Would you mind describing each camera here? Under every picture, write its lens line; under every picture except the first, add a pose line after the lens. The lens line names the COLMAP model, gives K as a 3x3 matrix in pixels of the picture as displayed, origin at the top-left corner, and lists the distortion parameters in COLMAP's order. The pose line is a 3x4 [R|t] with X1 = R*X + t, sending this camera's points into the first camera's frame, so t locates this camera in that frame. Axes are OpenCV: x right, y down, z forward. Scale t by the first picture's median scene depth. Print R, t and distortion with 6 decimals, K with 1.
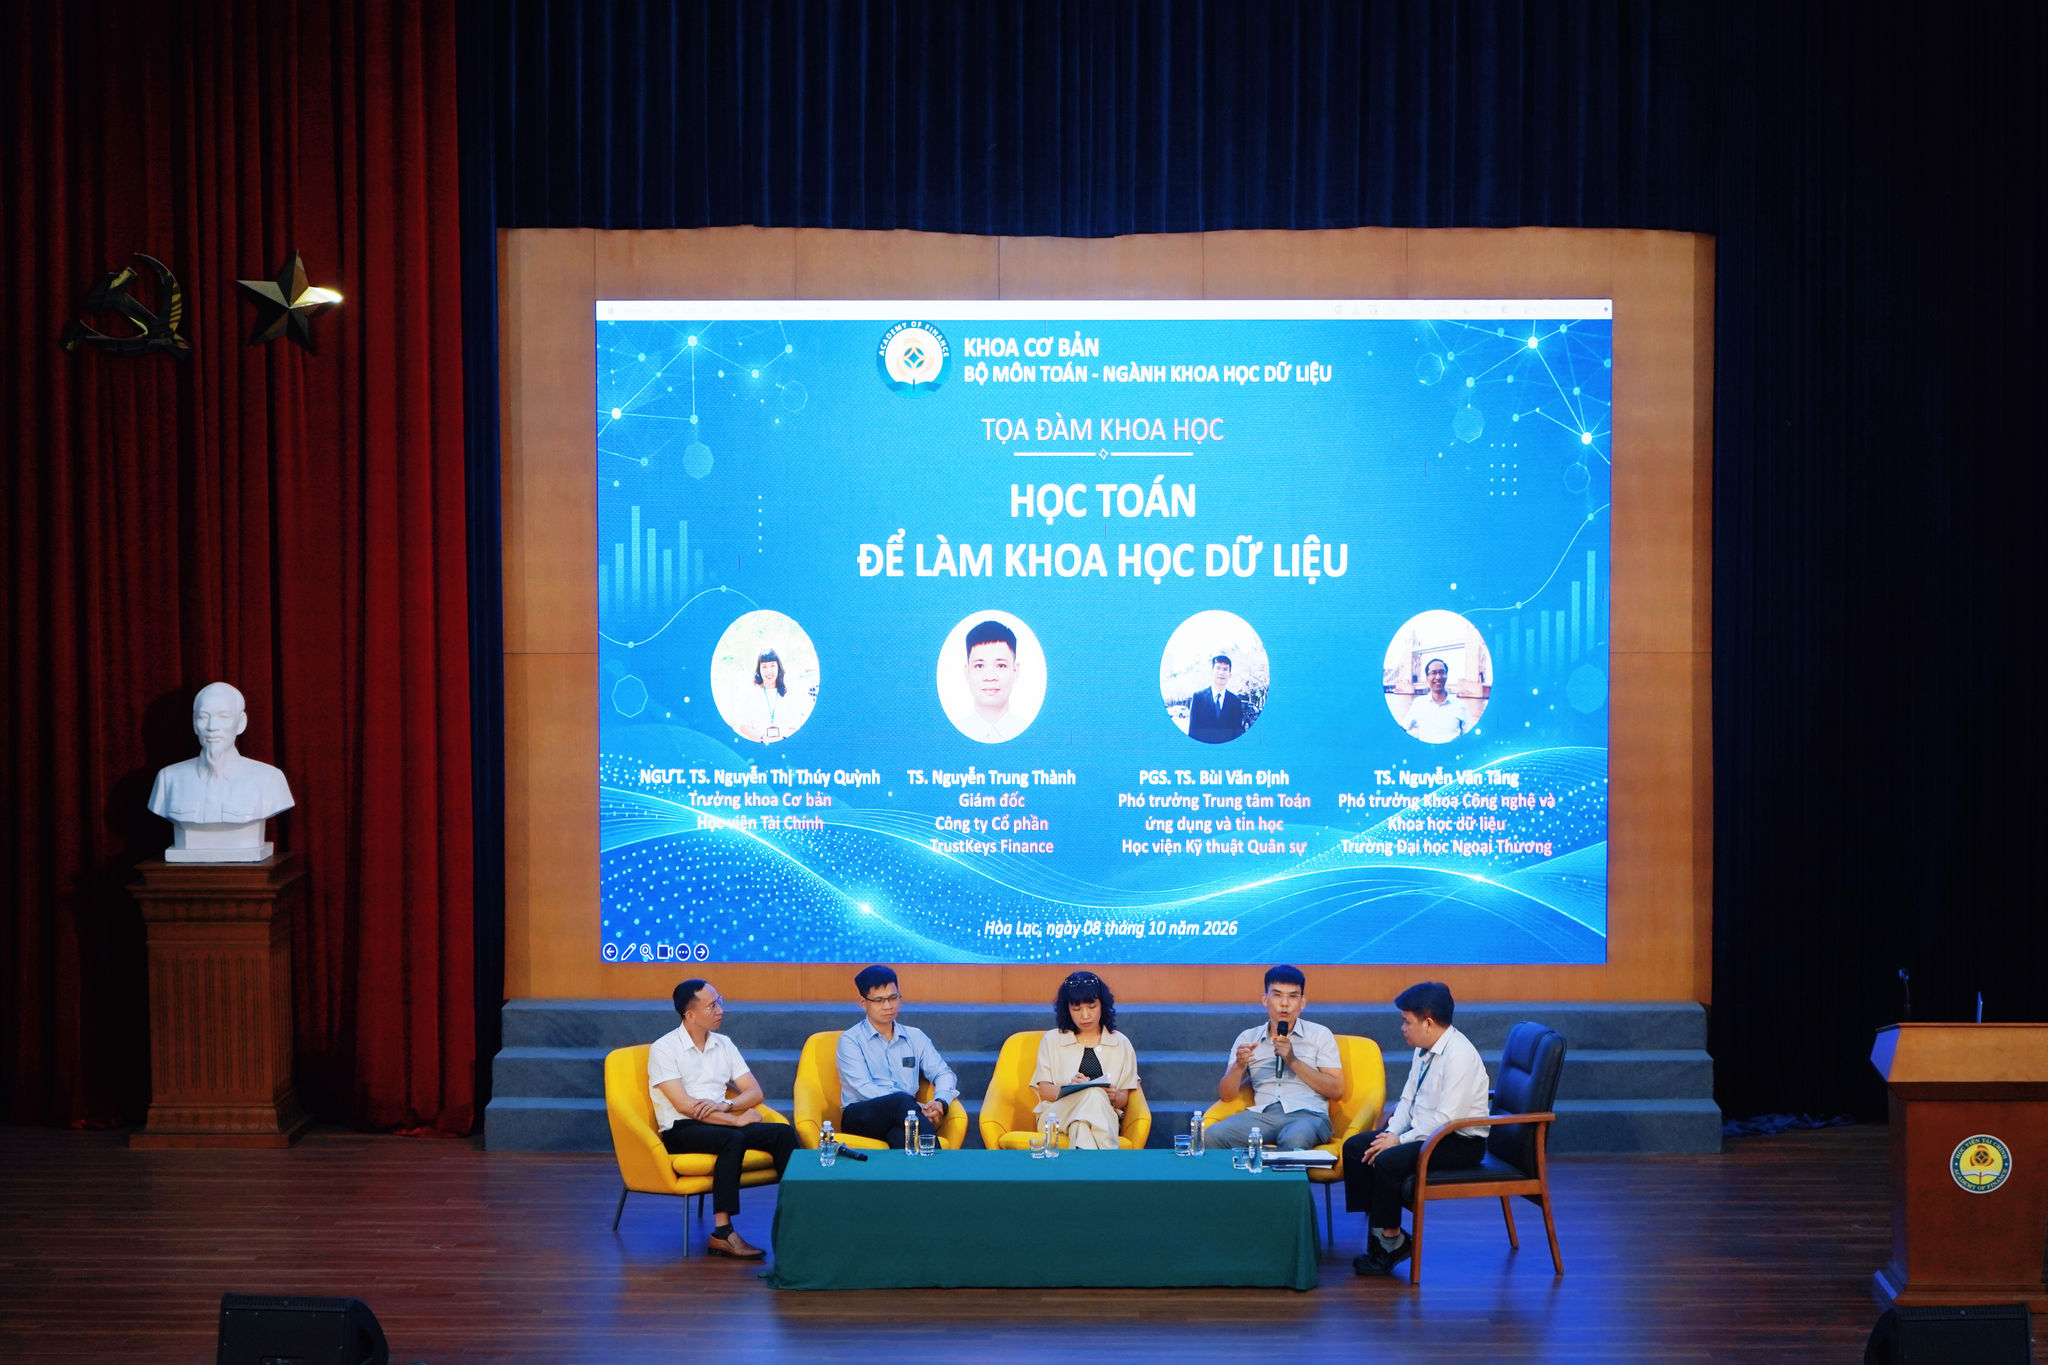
lens RADIAL K [[4392.2, 0, 1024.0], [0, 4392.2, 682.5], [0, 0, 1]] dist [-0.072755, -0.063158]
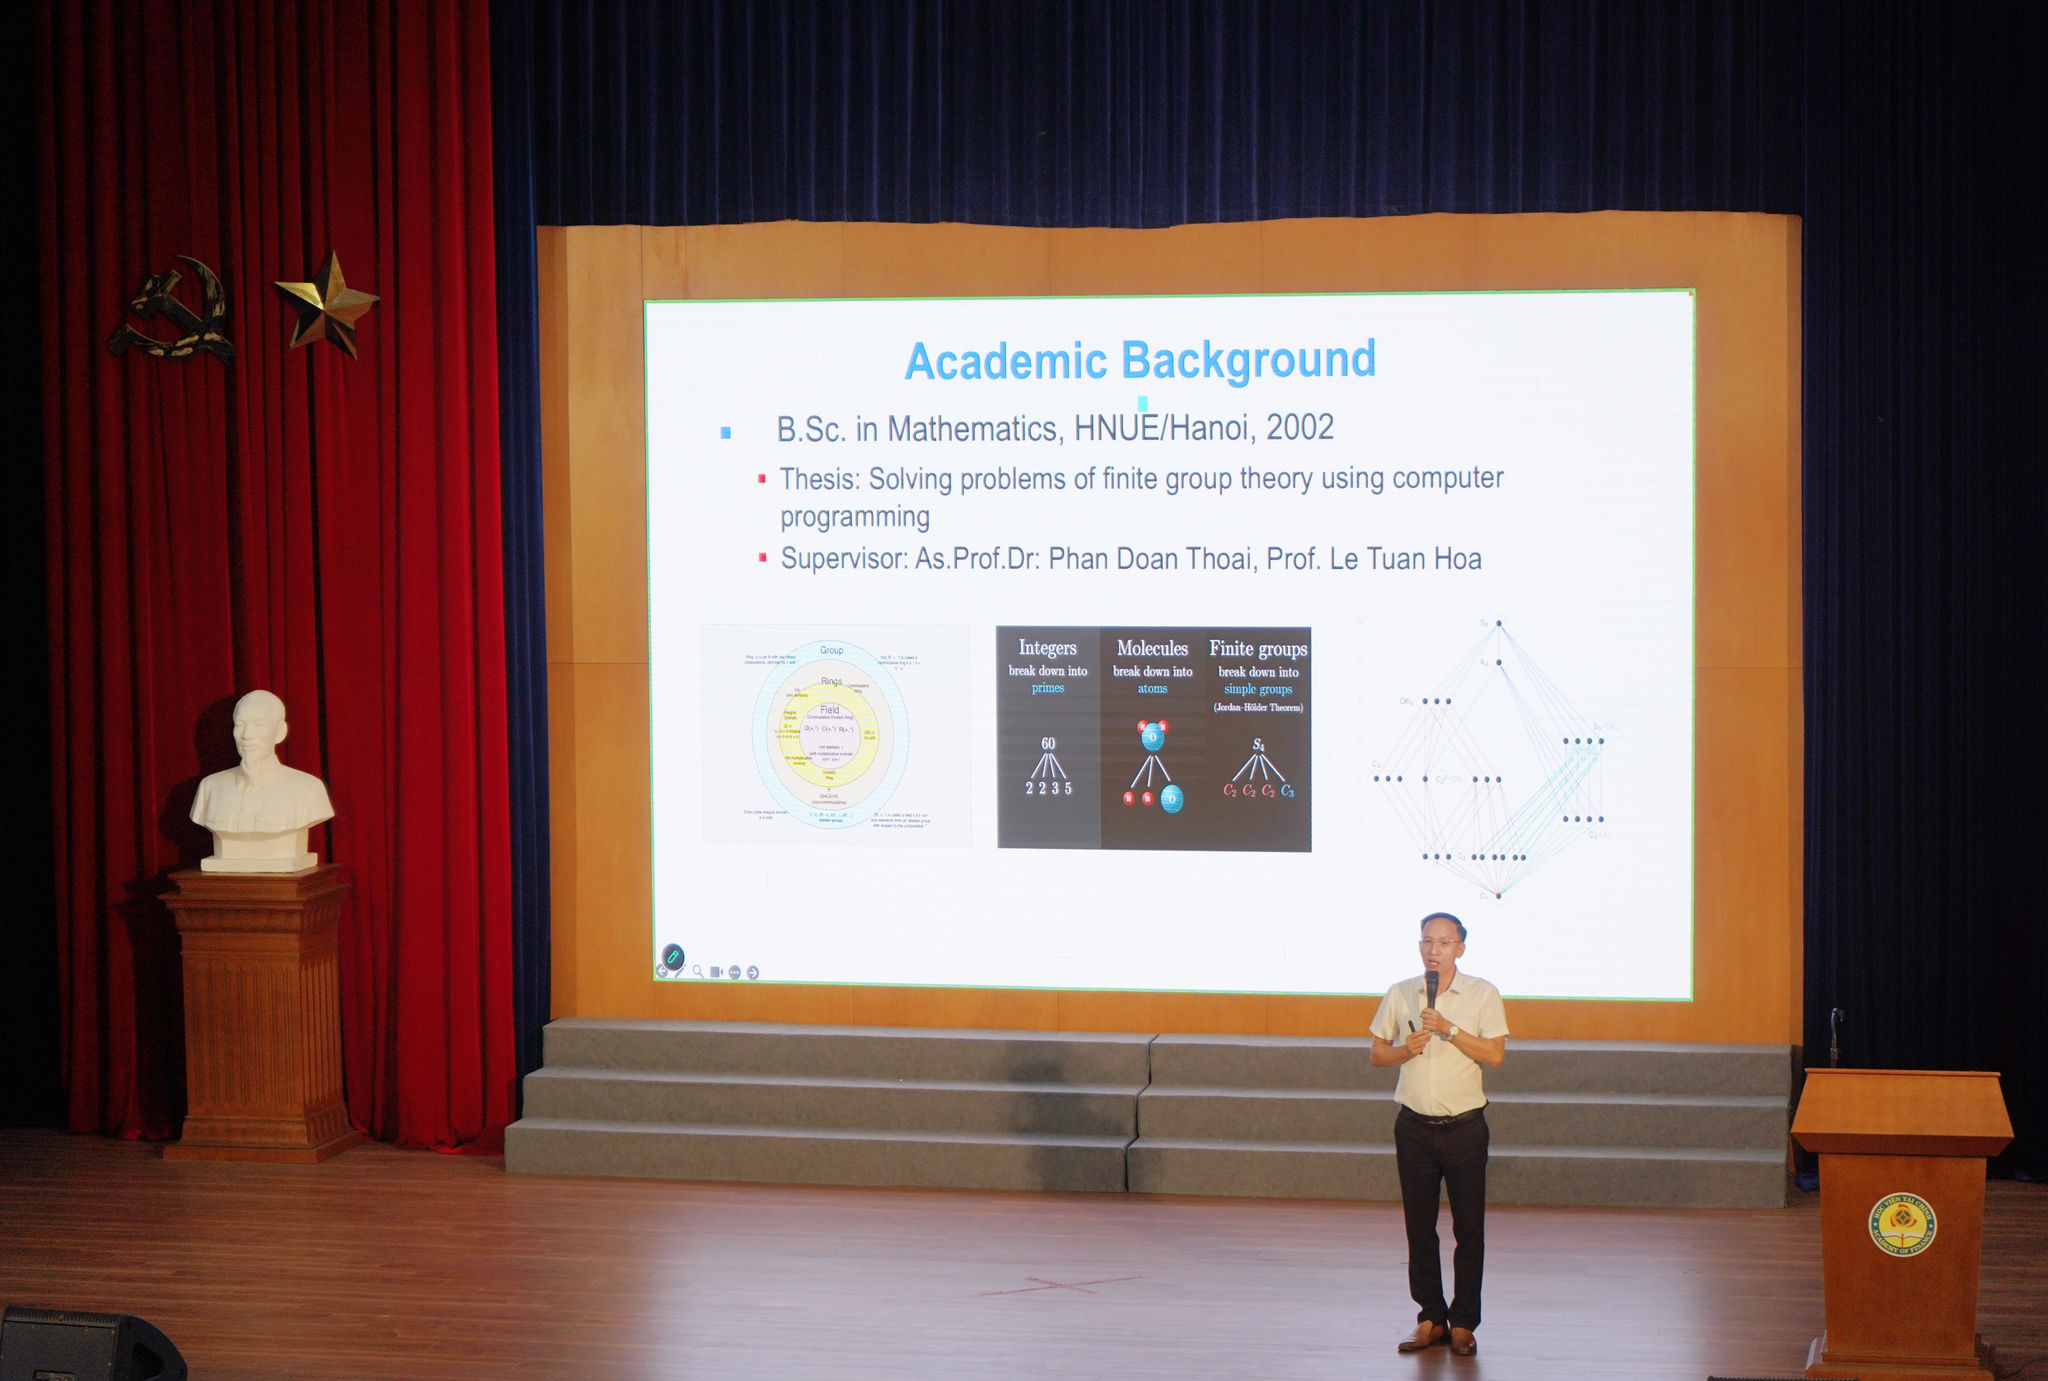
lens RADIAL K [[4548.3, 0, 1024.0], [0, 4548.3, 690.5], [0, 0, 1]] dist [-0.033948, -0.414849]
pose [[0.982932, 0.005541, -0.183887, 0.171993], [-0.006002, 0.999980, -0.001953, 0.000993], [0.183873, 0.003024, 0.982945, 0.026429]]
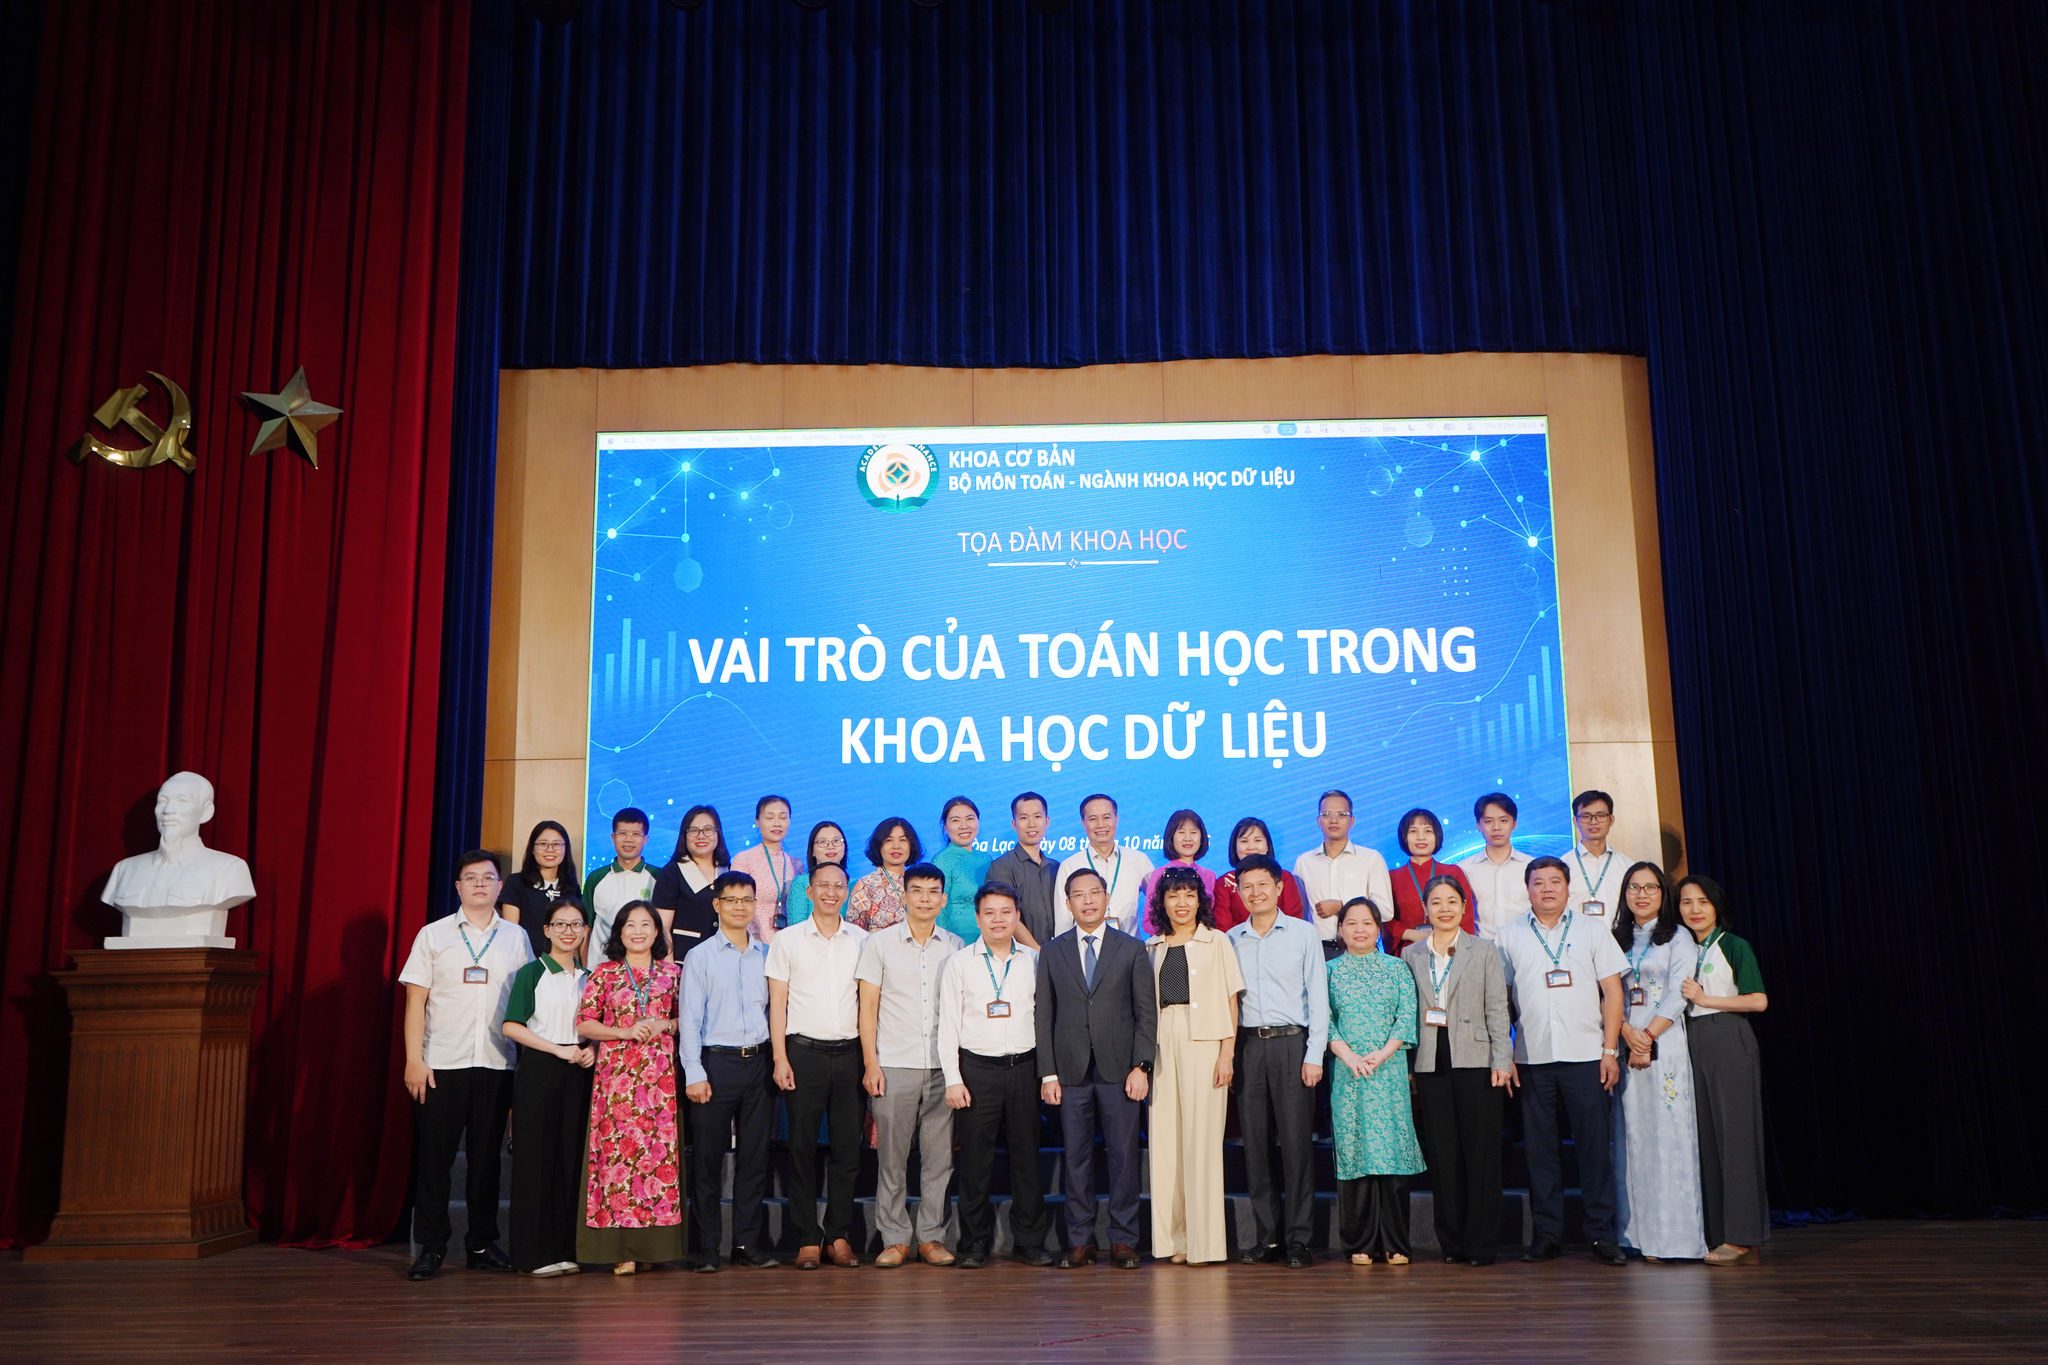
lens RADIAL K [[1831.2, 0, 1024.0], [0, 1831.2, 682.5], [0, 0, 1]] dist [0.013659, -0.016338]
pose [[0.999913, -0.009260, 0.009369, 0.001926], [0.011388, 0.965148, -0.261455, 0.090638], [-0.006621, 0.261539, 0.965170, 0.587046]]
